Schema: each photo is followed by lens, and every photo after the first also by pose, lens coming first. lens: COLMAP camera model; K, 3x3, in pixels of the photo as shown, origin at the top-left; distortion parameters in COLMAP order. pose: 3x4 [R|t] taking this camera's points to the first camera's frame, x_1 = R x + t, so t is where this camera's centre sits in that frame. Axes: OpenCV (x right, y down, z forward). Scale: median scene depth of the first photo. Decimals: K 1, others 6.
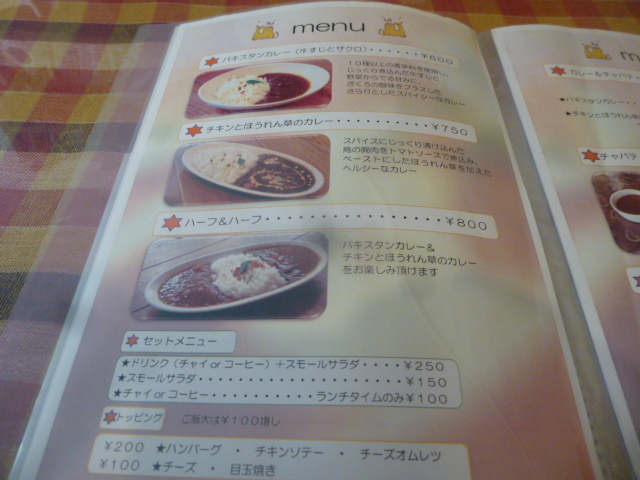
lens RADIAL K [[464.7, 0, 320.0], [0, 464.7, 240.0], [0, 0, 1]] dist [-0.068773, 0.001891]
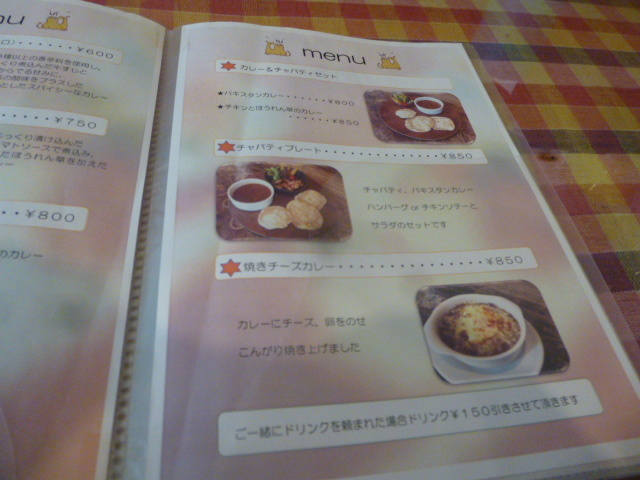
lens RADIAL K [[469.3, 0, 320.0], [0, 469.3, 240.0], [0, 0, 1]] dist [-0.069482, 0.003893]
pose [[0.976612, -0.034502, 0.212222, 0.571911], [0.039024, 0.999091, -0.017154, 0.045999], [-0.211438, 0.025035, 0.977071, -0.053372]]
